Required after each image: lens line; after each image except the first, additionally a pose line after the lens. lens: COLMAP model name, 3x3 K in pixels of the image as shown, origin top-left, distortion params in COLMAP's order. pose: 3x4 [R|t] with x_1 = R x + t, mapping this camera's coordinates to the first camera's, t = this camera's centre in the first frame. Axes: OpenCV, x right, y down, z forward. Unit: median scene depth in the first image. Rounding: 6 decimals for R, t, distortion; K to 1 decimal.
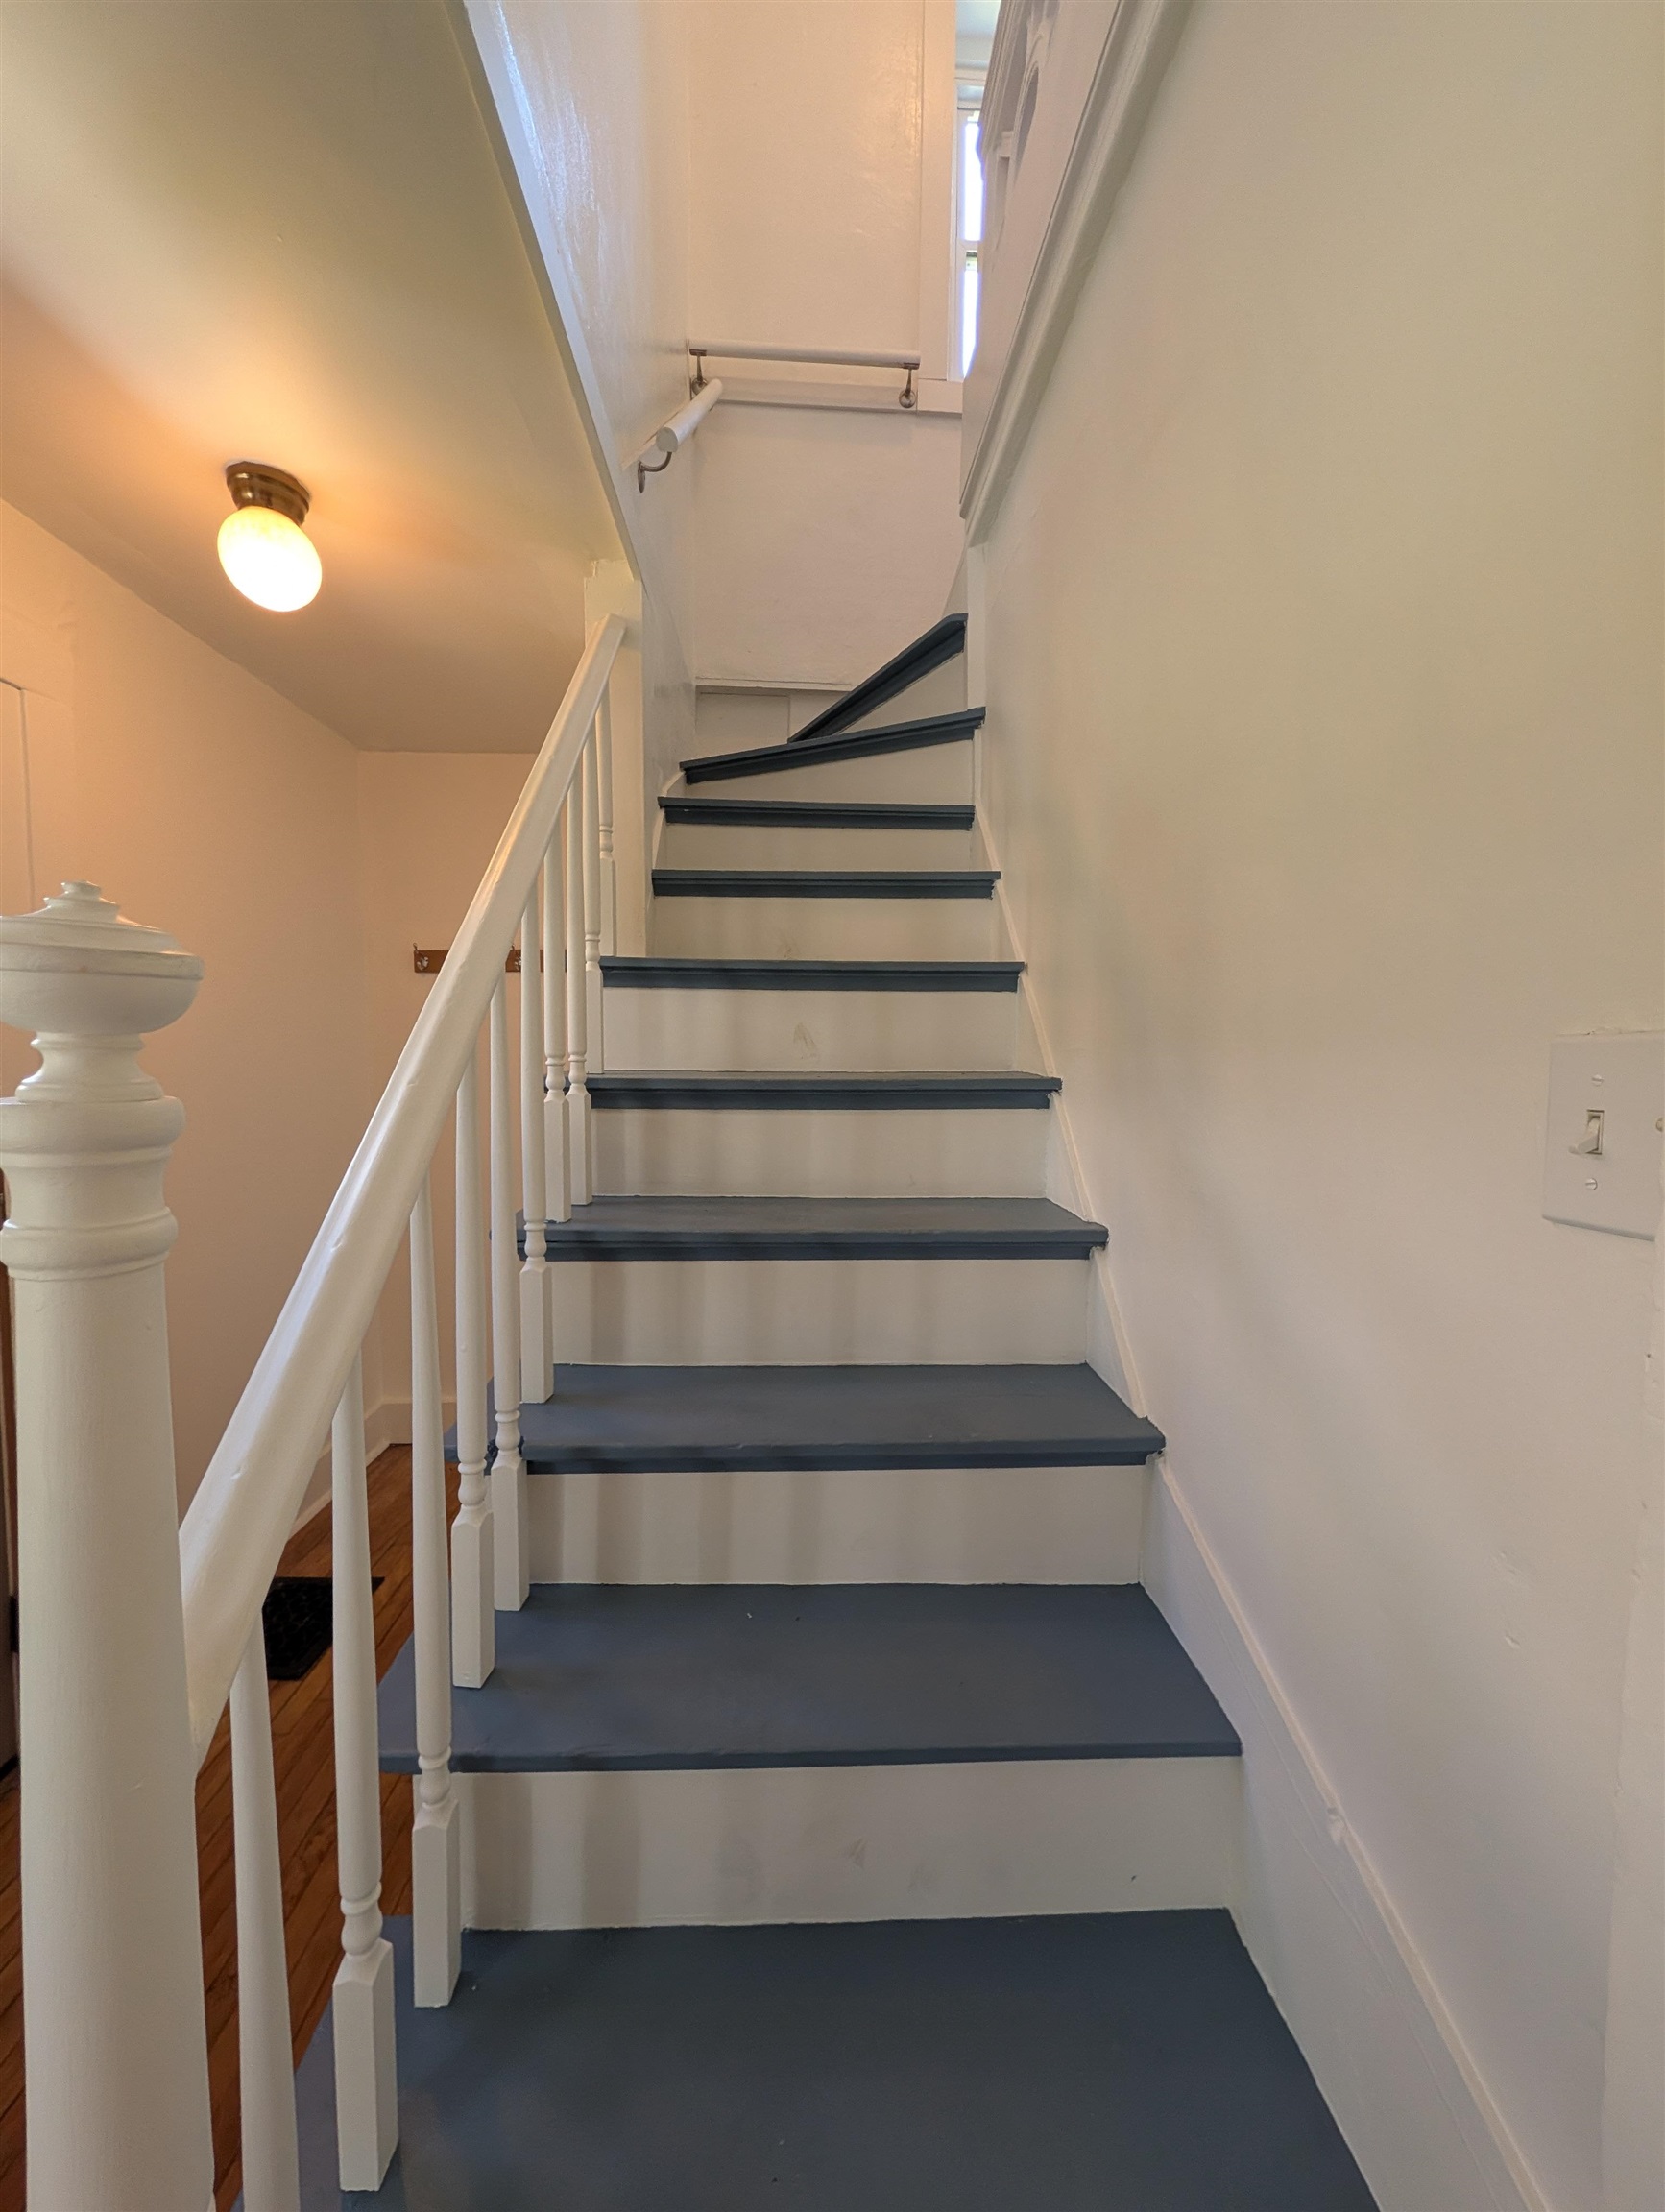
lens RADIAL K [[861.3, 0, 832.5], [0, 861.3, 1106.0], [0, 0, 1]] dist [0.001577, -0.000123]
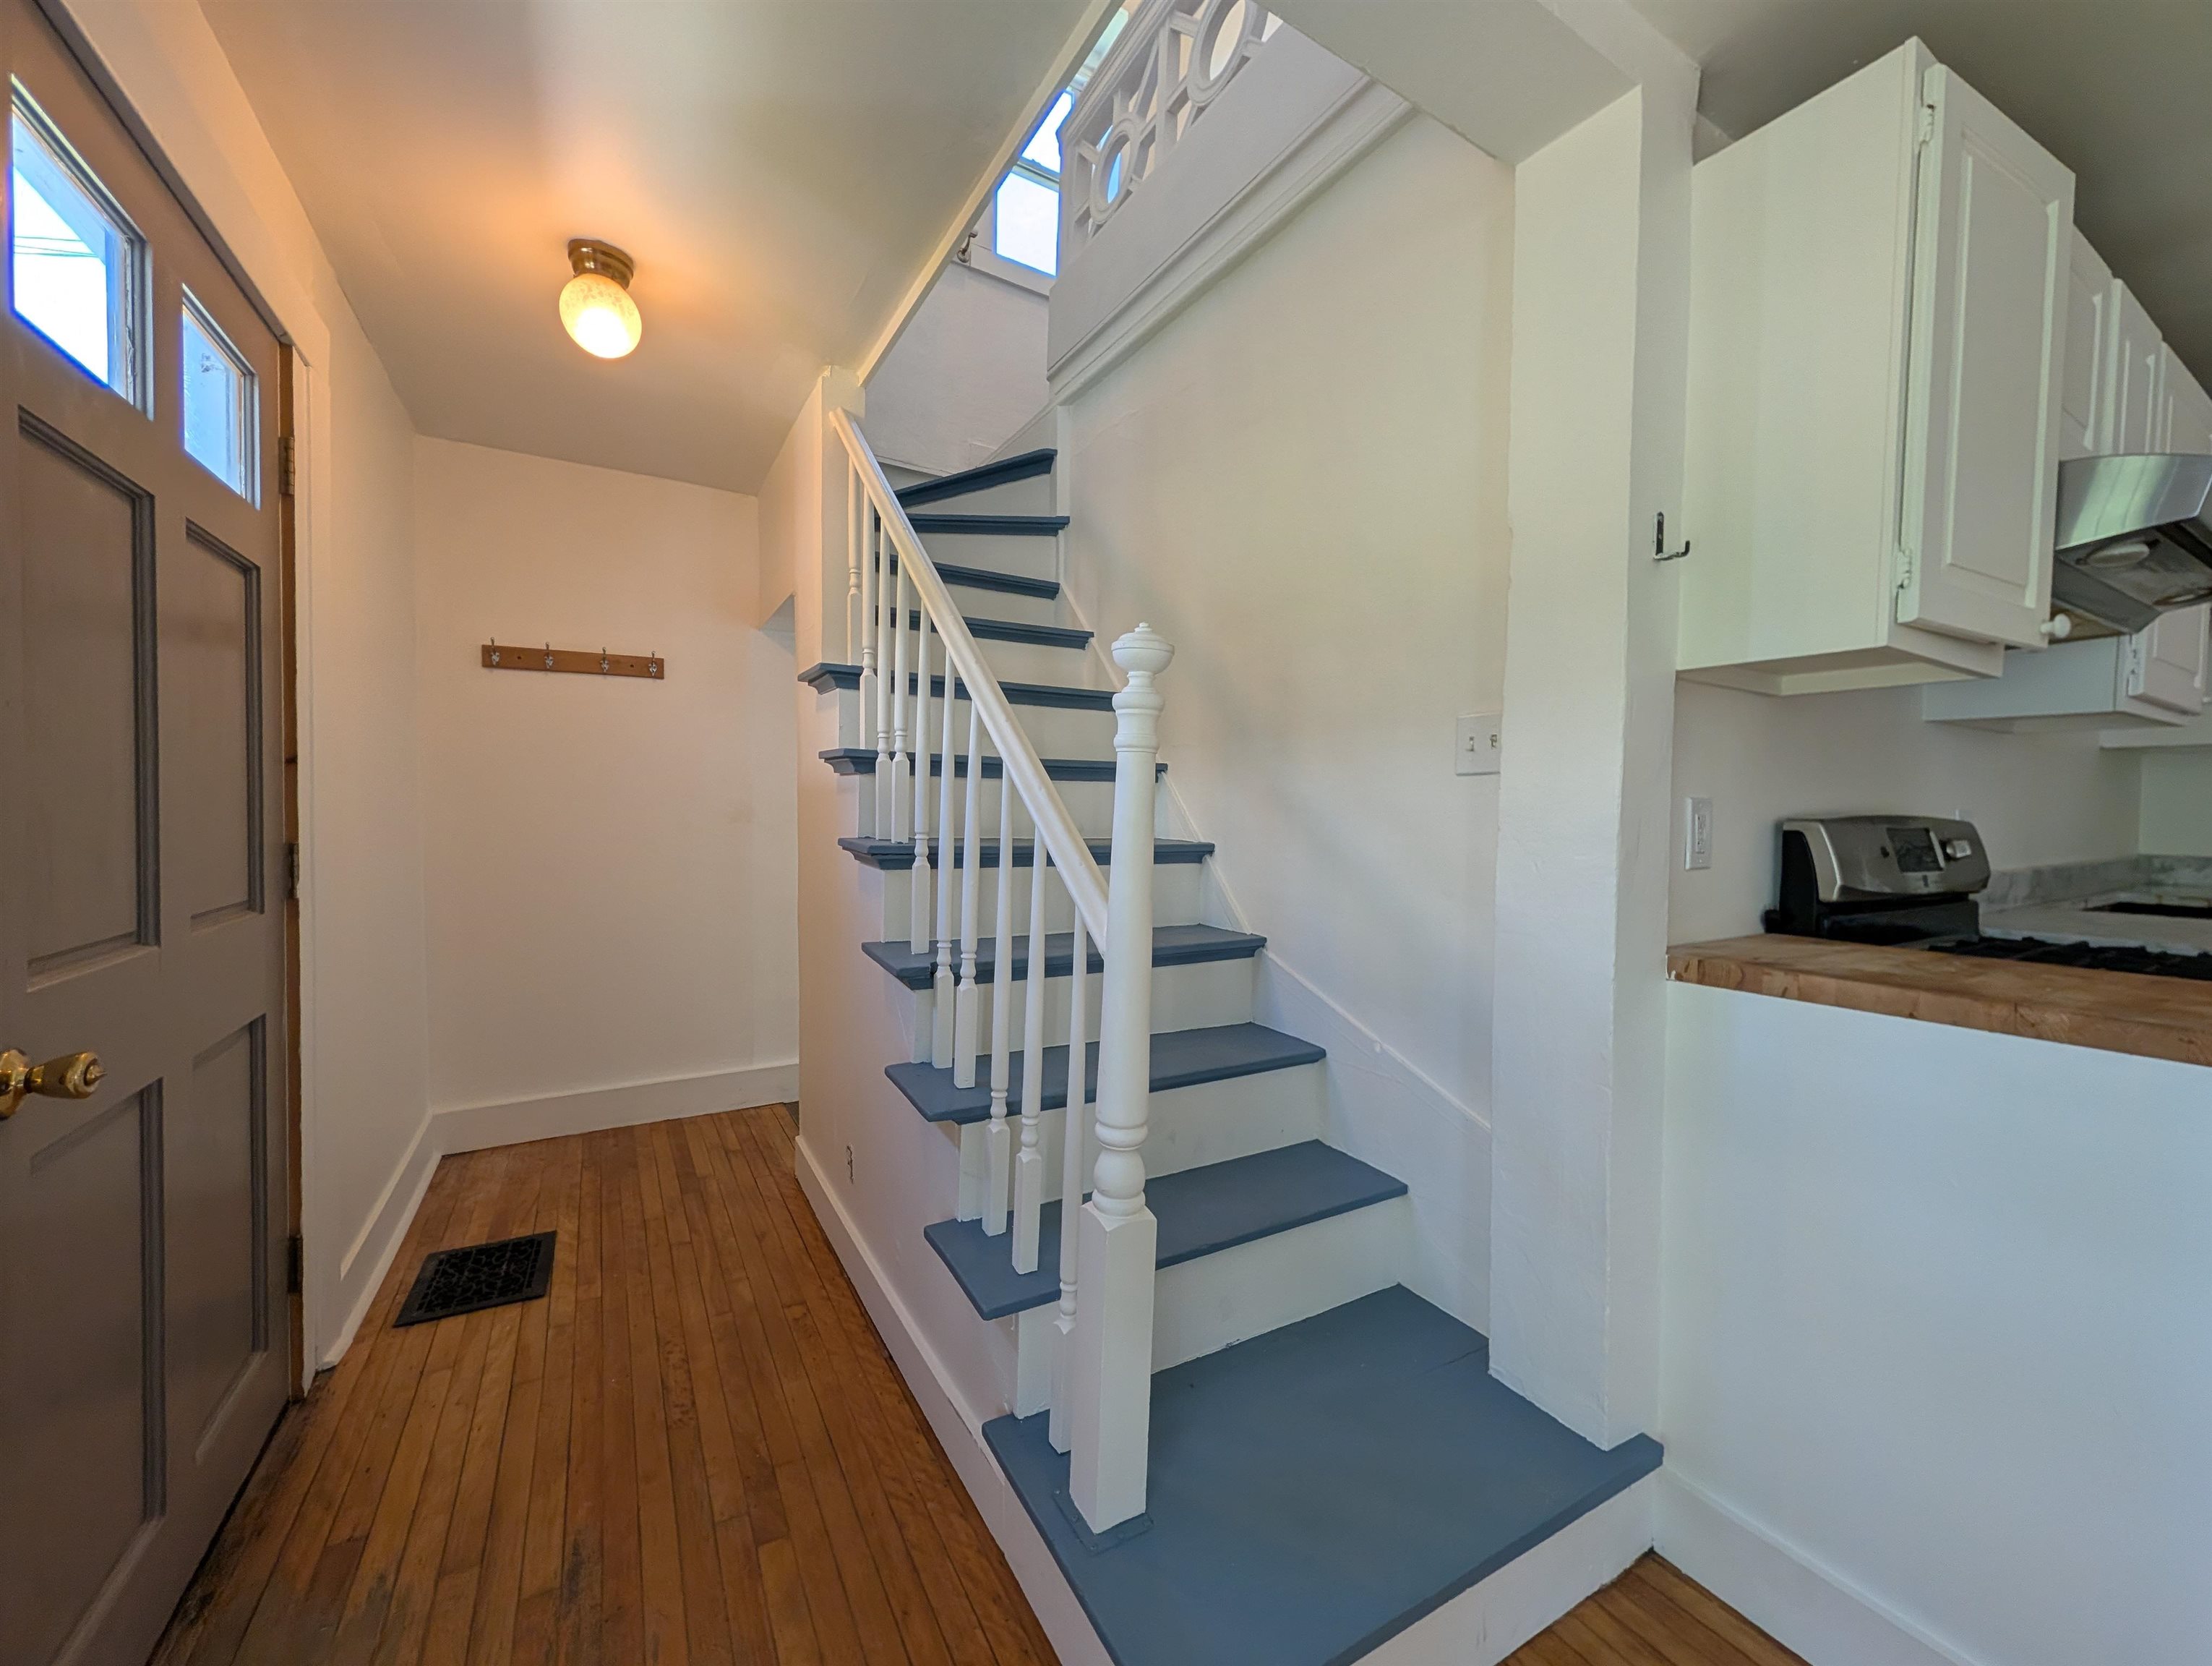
lens RADIAL K [[861.3, 0, 1101.6], [0, 861.3, 835.0], [0, 0, 1]] dist [0.001577, -0.000123]
pose [[0.889589, -0.004556, 0.456739, -0.470709], [0.016335, 0.999628, -0.021844, 0.109599], [-0.456469, 0.026893, 0.889333, -0.314332]]
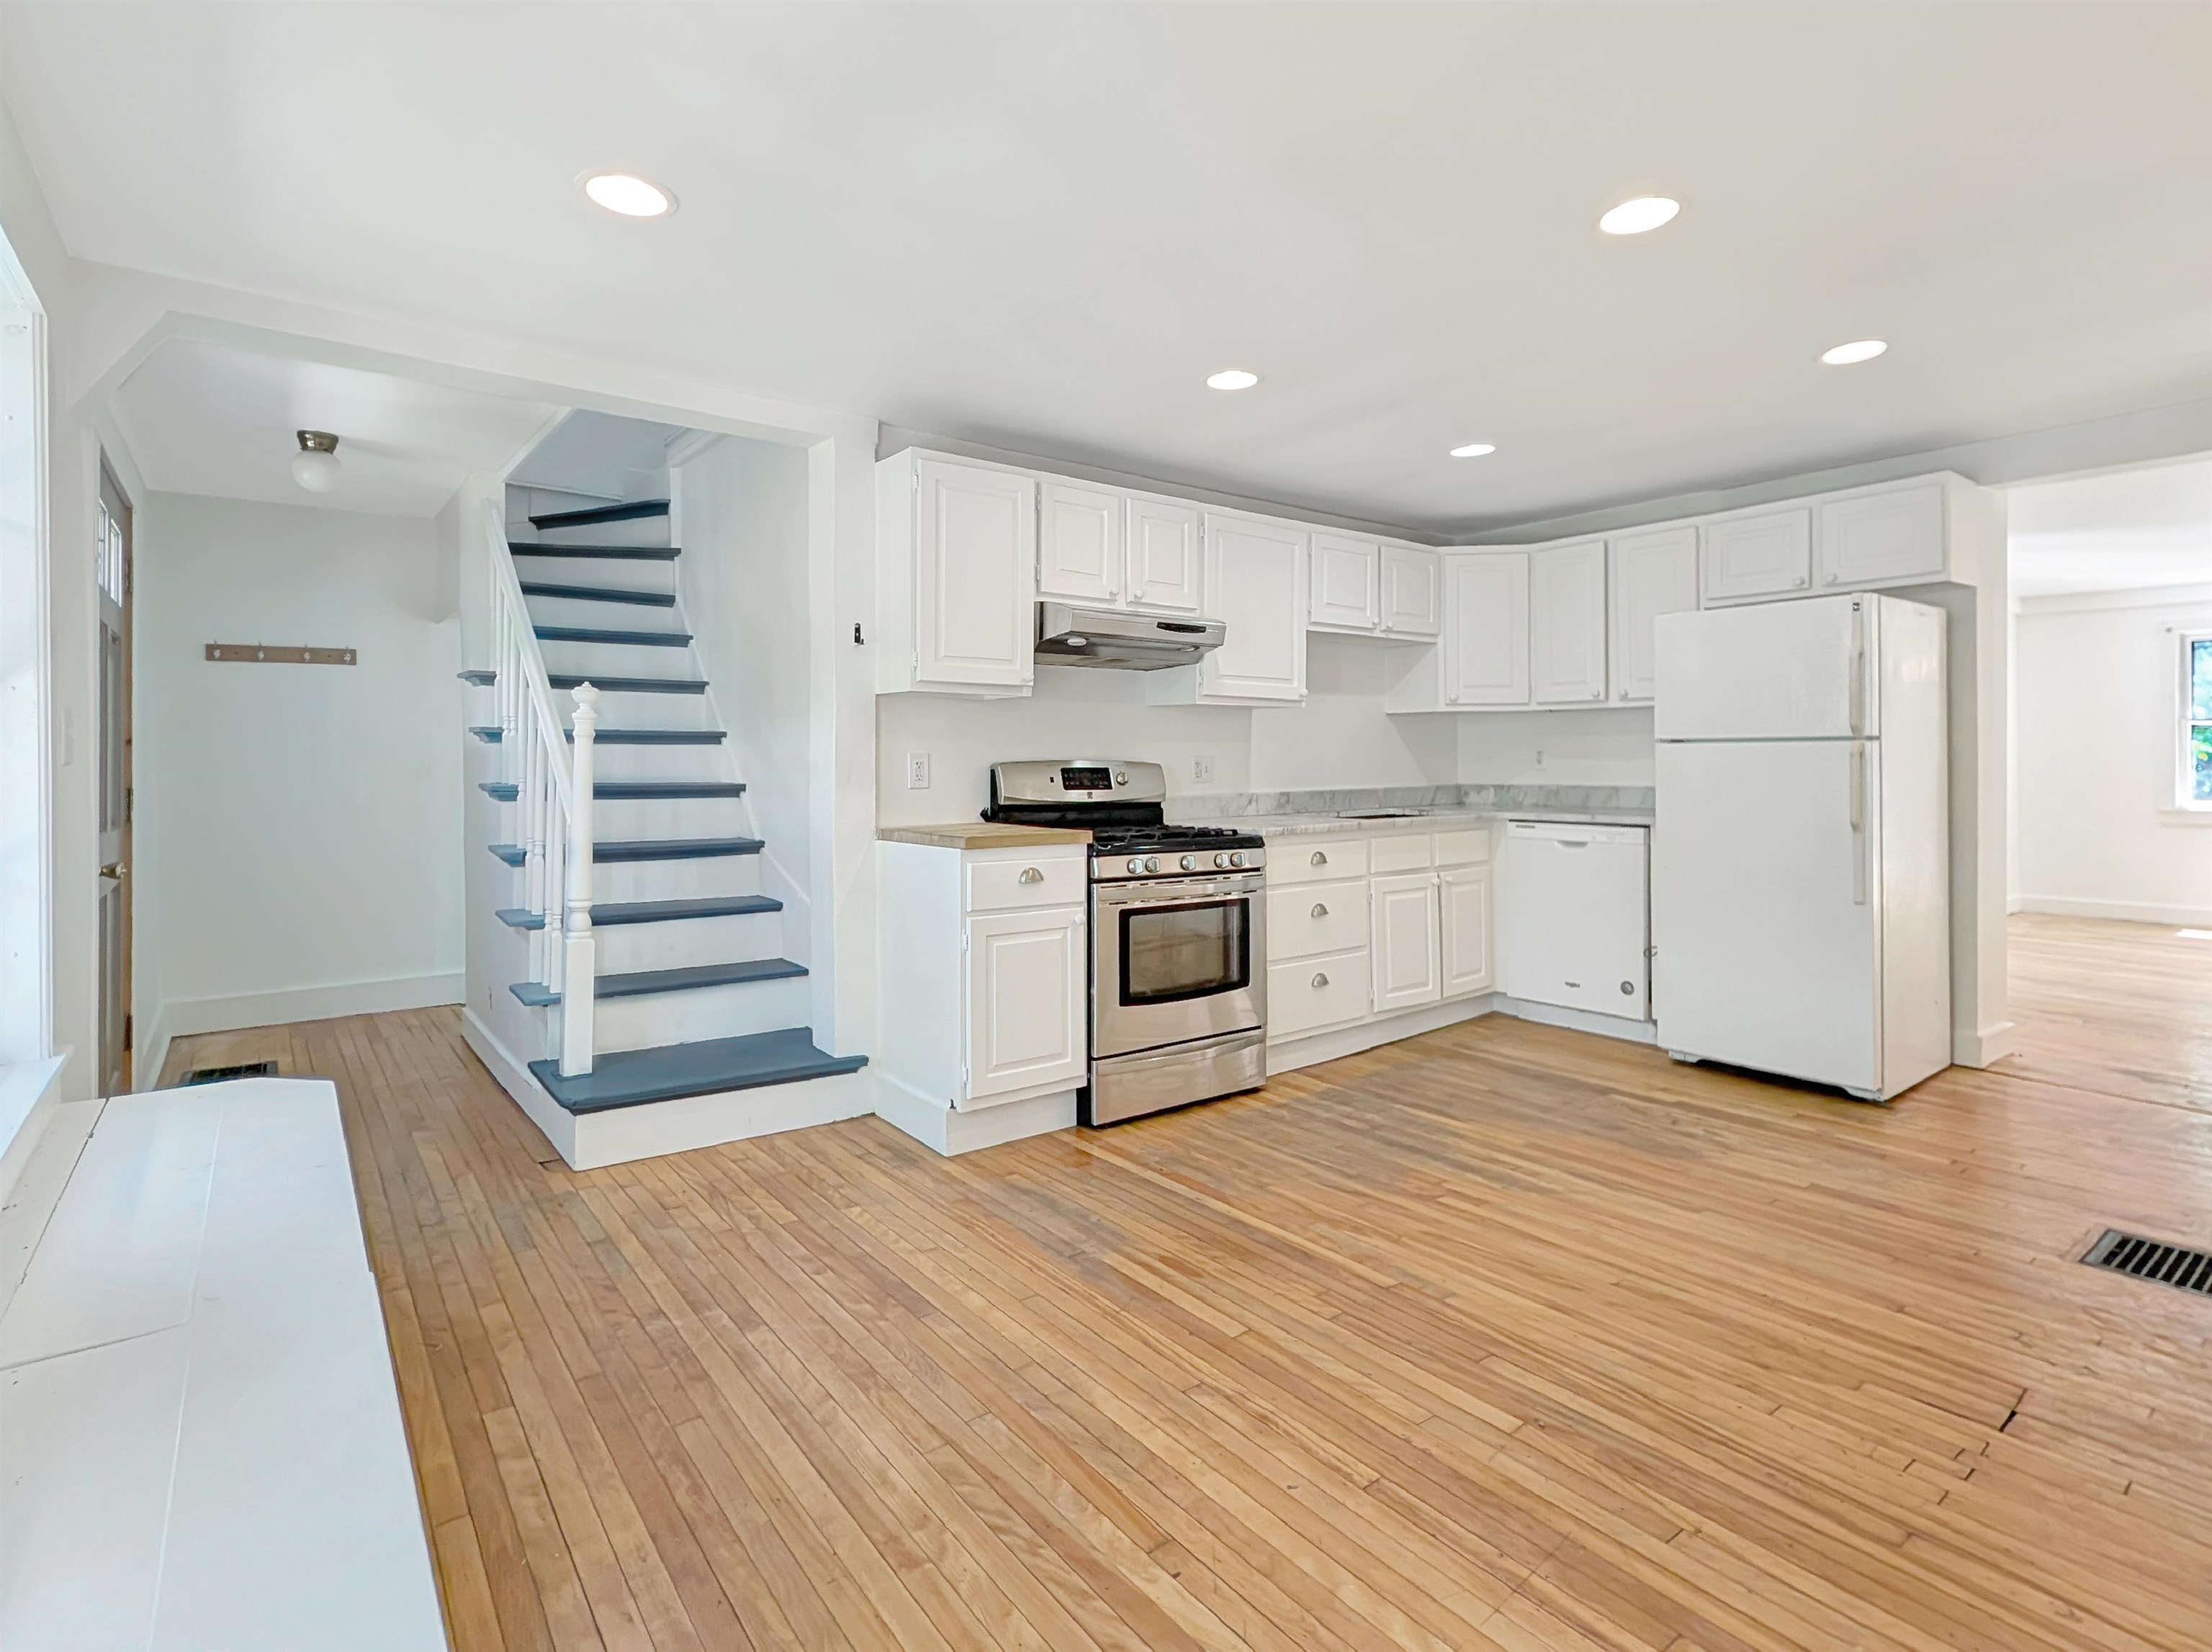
lens RADIAL K [[1098.3, 0, 1108.7], [0, 1098.3, 759.2], [0, 0, 1]] dist [-0.000677, -0.000016]
pose [[0.818840, -0.002017, 0.574018, -0.496865], [0.037352, 0.998062, -0.049776, 0.190925], [-0.572805, 0.062200, 0.817328, -1.689597]]
